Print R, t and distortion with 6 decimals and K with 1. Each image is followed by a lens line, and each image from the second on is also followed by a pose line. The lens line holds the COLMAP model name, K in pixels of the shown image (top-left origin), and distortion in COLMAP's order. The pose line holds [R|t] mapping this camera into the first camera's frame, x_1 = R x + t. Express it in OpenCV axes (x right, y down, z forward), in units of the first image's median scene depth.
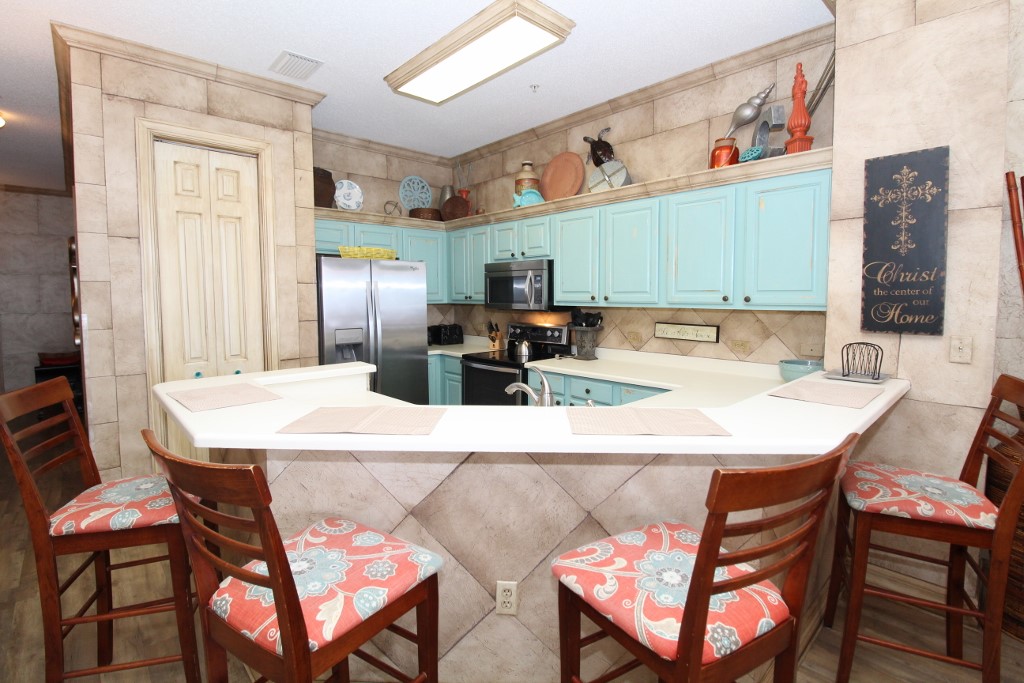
lens RADIAL K [[474.0, 0, 507.9], [0, 474.0, 324.5], [0, 0, 1]] dist [-0.003756, -0.011565]
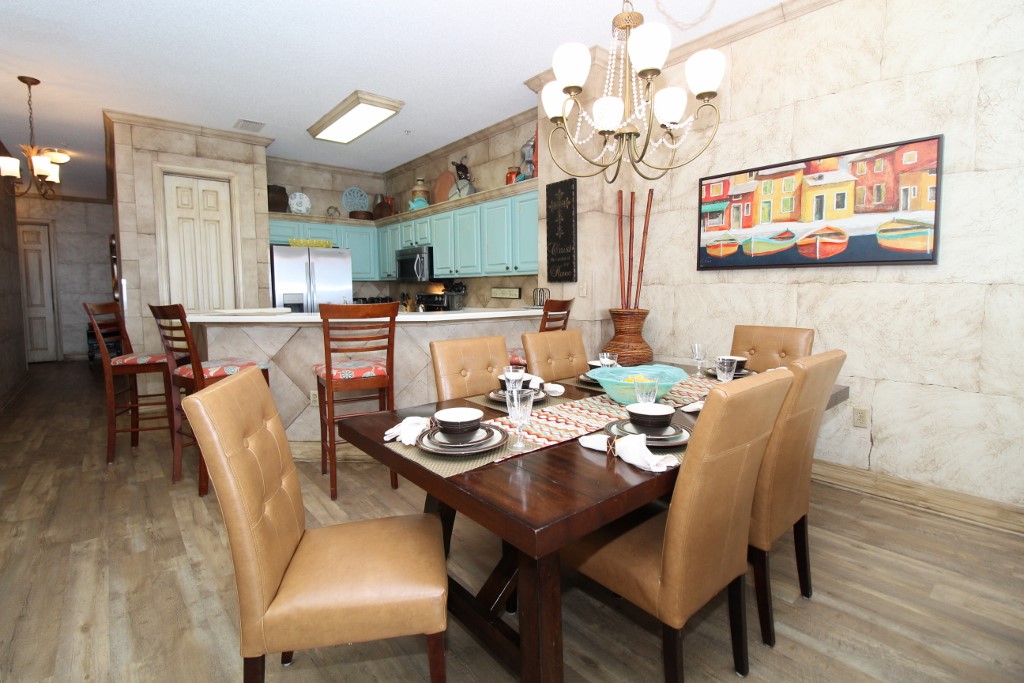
lens RADIAL K [[474.0, 0, 507.9], [0, 474.0, 324.5], [0, 0, 1]] dist [-0.003756, -0.011565]
pose [[0.999042, -0.002223, -0.043697, 0.435213], [0.002702, 0.999937, 0.010907, 0.097909], [0.043670, -0.011015, 0.998985, -0.499329]]
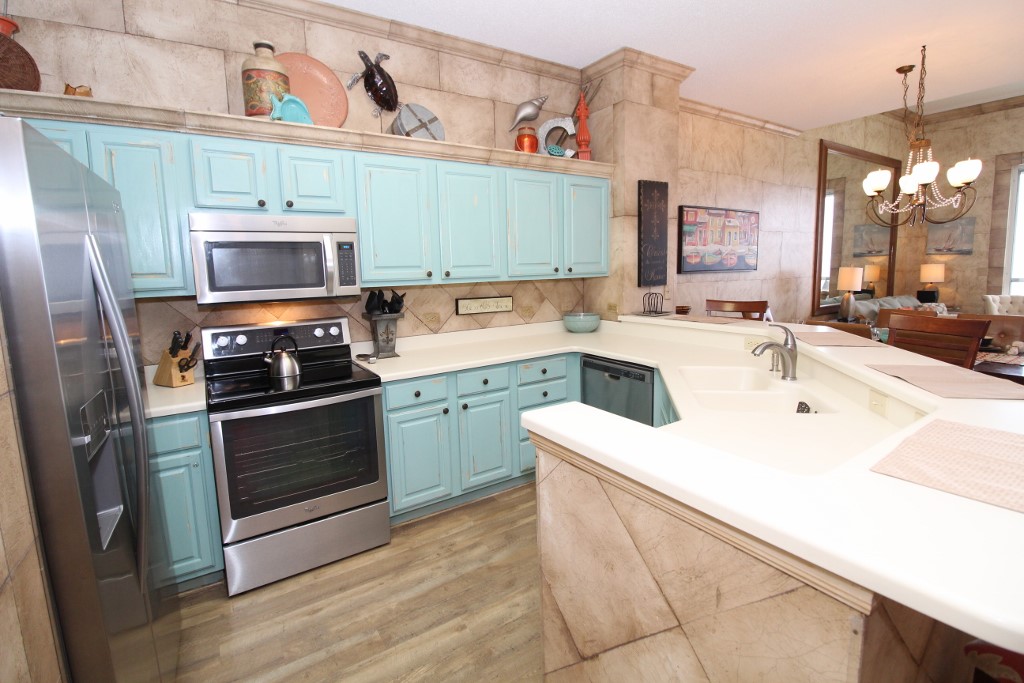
lens RADIAL K [[474.0, 0, 507.9], [0, 474.0, 324.5], [0, 0, 1]] dist [-0.003756, -0.011565]
pose [[0.168972, -0.117937, 0.978539, -0.605754], [0.091315, 0.990418, 0.103601, -0.043403], [-0.981382, 0.071850, 0.178122, 0.752371]]
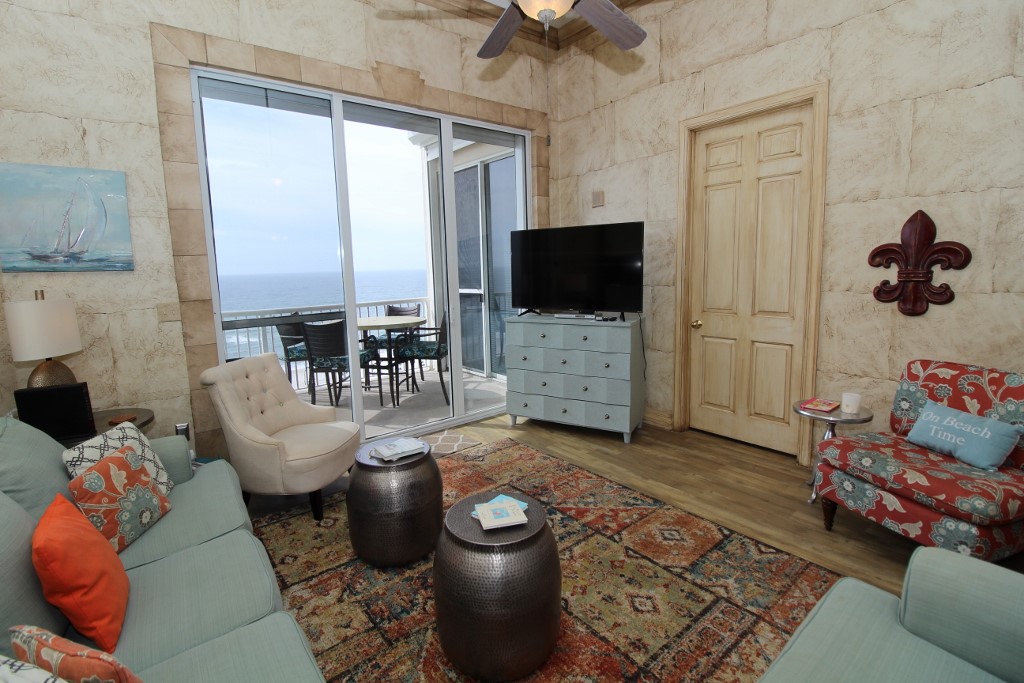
lens RADIAL K [[474.0, 0, 507.9], [0, 474.0, 324.5], [0, 0, 1]] dist [-0.003756, -0.011565]
pose [[-0.997299, 0.021869, 0.070116, 1.097096], [0.034716, 0.981629, 0.187613, 0.012951], [-0.064725, 0.189540, -0.979737, -0.147363]]
